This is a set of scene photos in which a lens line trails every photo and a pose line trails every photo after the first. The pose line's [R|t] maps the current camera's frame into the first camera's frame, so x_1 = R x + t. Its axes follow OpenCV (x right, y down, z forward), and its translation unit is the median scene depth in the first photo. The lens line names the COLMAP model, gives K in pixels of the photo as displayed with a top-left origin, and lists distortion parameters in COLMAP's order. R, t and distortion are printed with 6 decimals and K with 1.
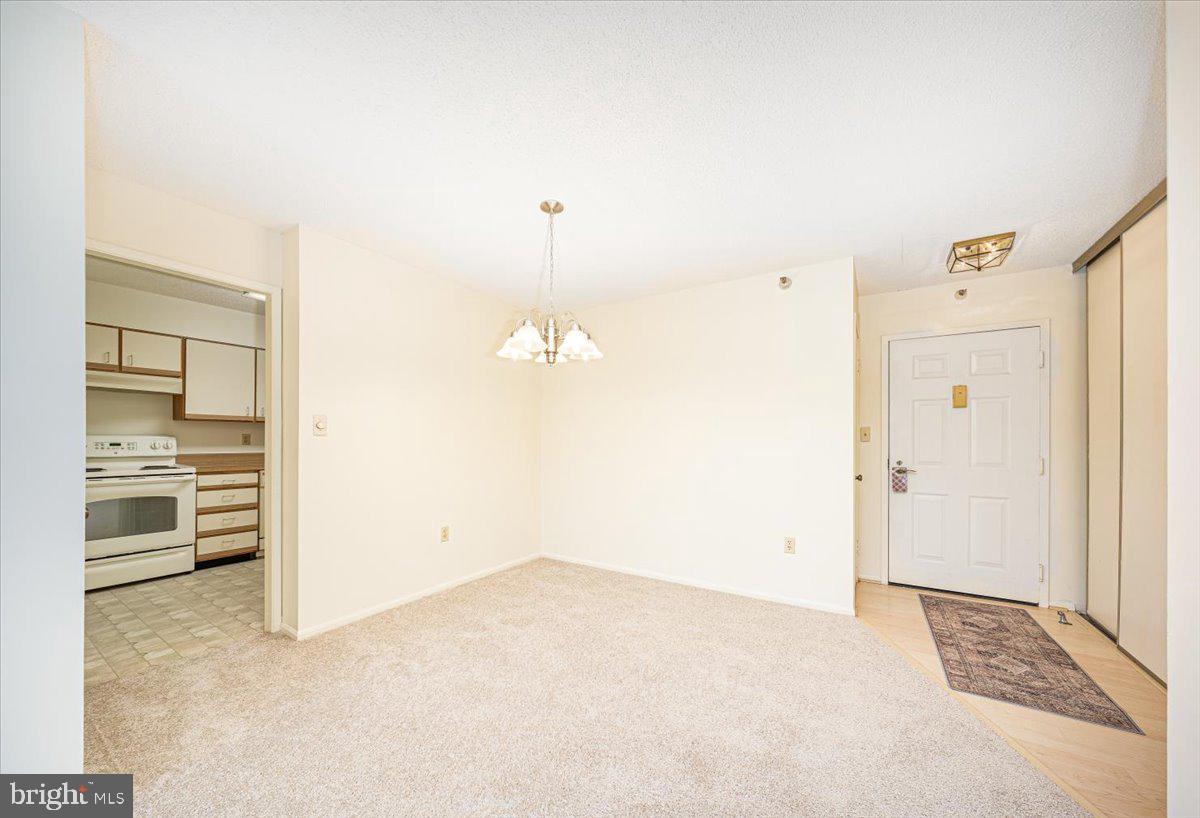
lens RADIAL K [[423.2, 0, 609.0], [0, 423.2, 446.3], [0, 0, 1]] dist [-0.000100, 0.000033]
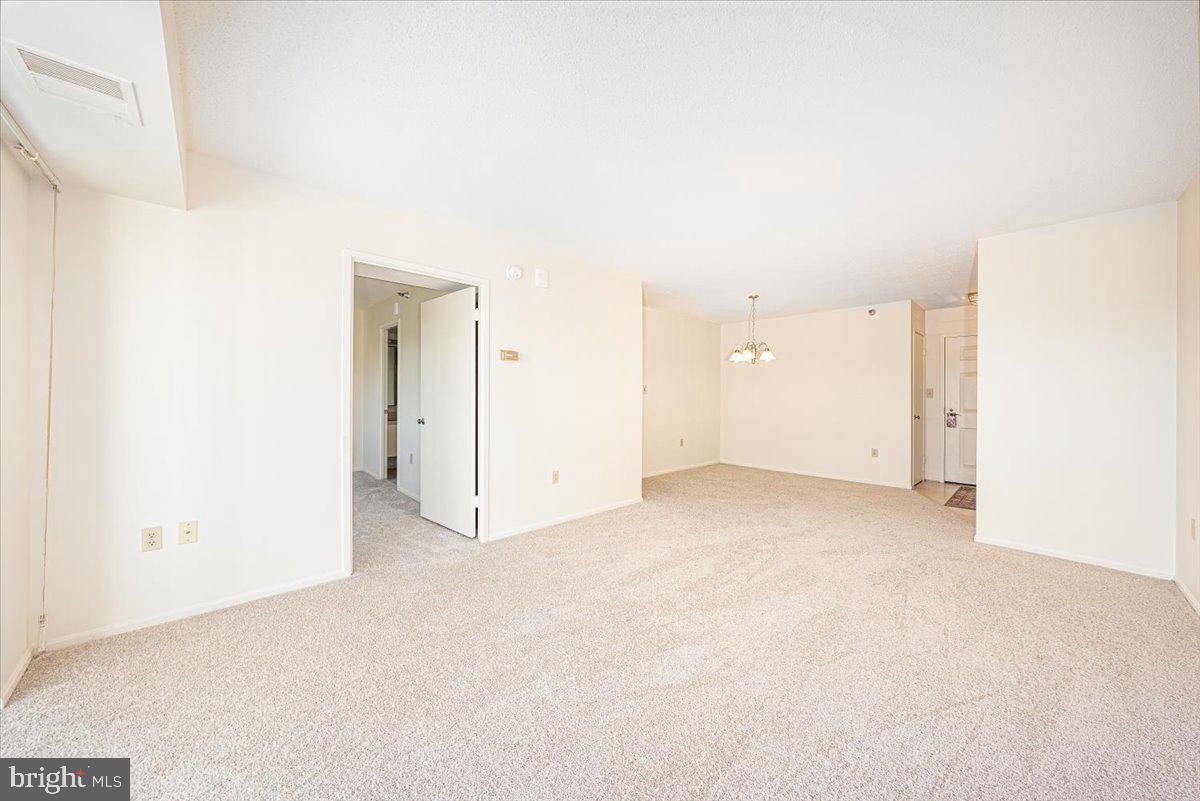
lens RADIAL K [[414.2, 0, 603.9], [0, 414.2, 398.2], [0, 0, 1]] dist [-0.000628, -0.000035]
pose [[0.970068, 0.004344, -0.242795, -0.287199], [-0.004717, 0.999988, -0.000954, 0.001157], [0.242788, 0.002070, 0.970077, -1.058718]]
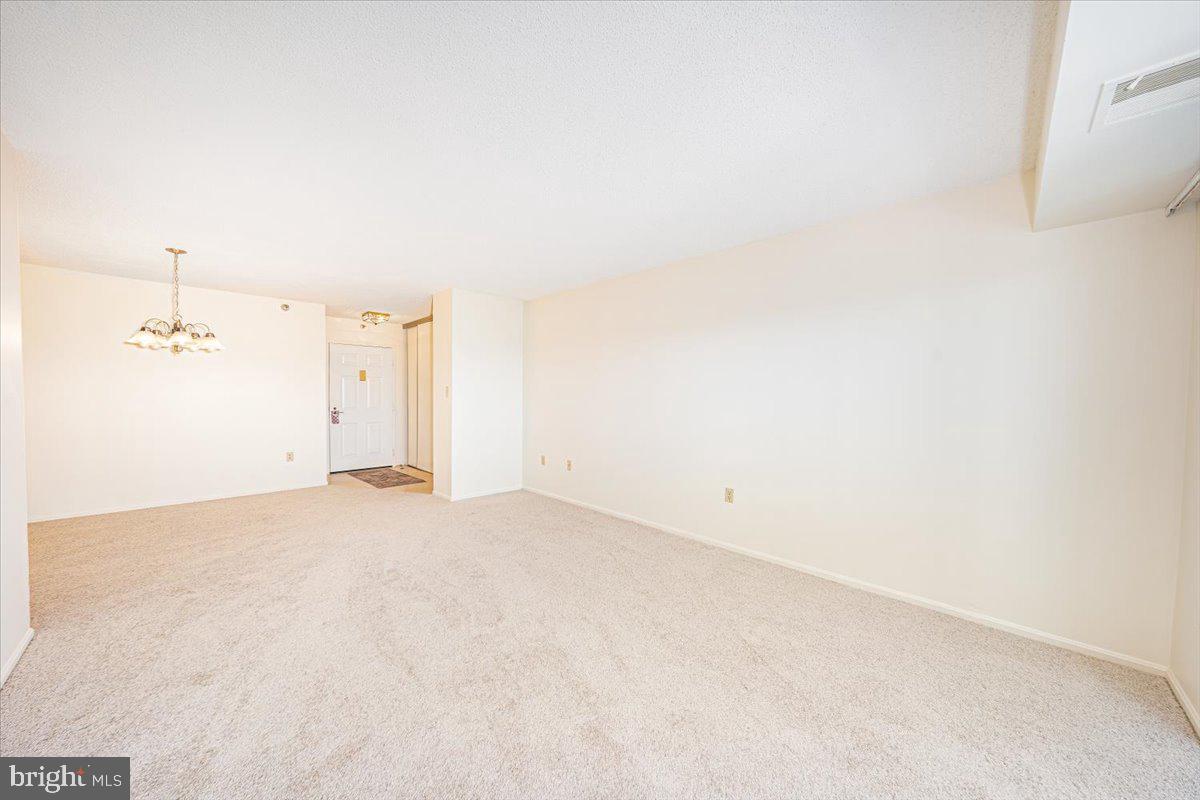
lens RADIAL K [[414.2, 0, 603.9], [0, 414.2, 397.7], [0, 0, 1]] dist [-0.000628, -0.000035]
pose [[0.224208, -0.005458, 0.974526, -0.960793], [-0.003334, 0.999974, 0.006368, -0.027712], [-0.974536, -0.004676, 0.224184, -0.662572]]
